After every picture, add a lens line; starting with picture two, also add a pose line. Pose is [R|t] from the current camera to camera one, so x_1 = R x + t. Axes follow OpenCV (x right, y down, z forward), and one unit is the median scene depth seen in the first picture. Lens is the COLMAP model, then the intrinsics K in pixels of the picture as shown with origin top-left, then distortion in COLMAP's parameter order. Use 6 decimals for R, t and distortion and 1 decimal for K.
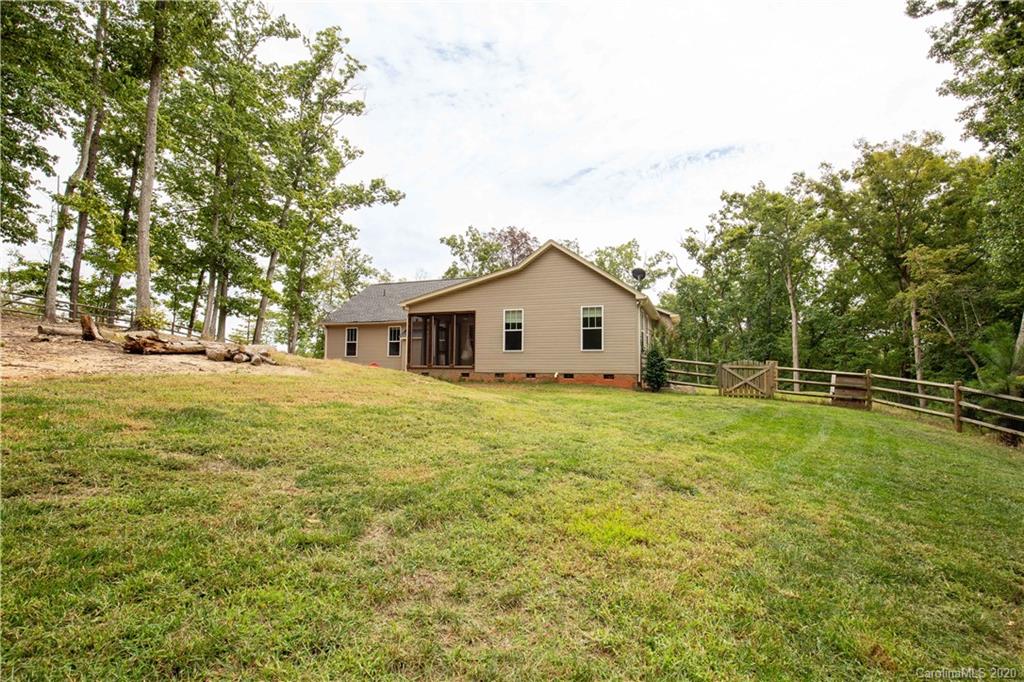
lens RADIAL K [[467.7, 0, 514.6], [0, 467.7, 341.5], [0, 0, 1]] dist [0.009344, -0.000200]
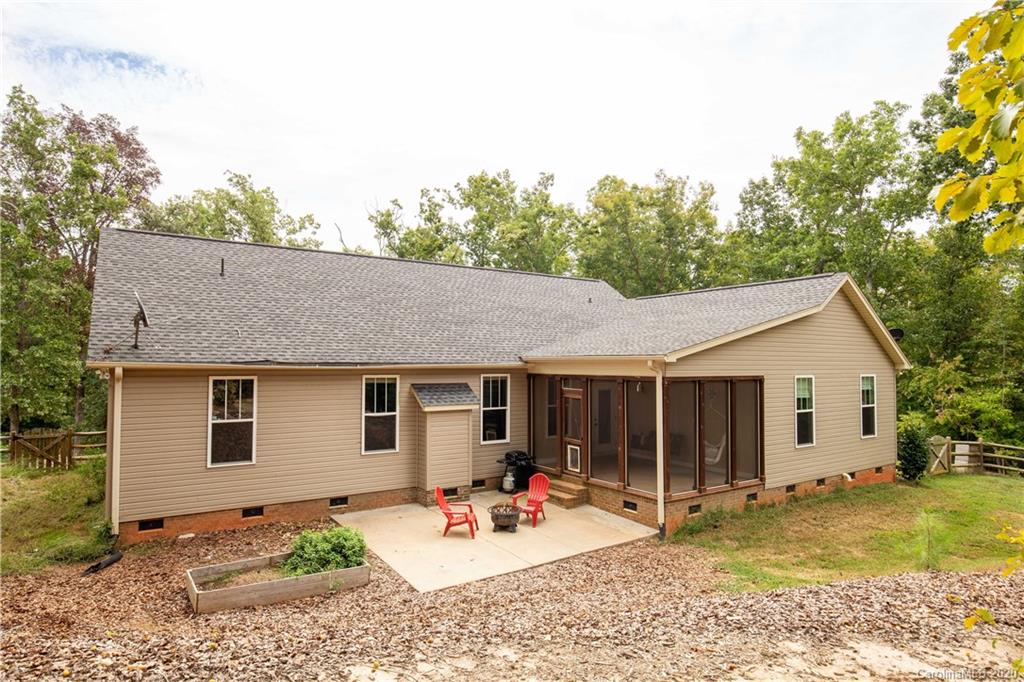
lens RADIAL K [[582.4, 0, 512.0], [0, 582.4, 341.0], [0, 0, 1]] dist [0.001725, 0.000351]
pose [[0.563541, 0.026697, 0.825657, -0.830826], [-0.053589, 0.998554, 0.004289, -0.095605], [-0.824348, -0.046663, 0.564157, 0.889279]]
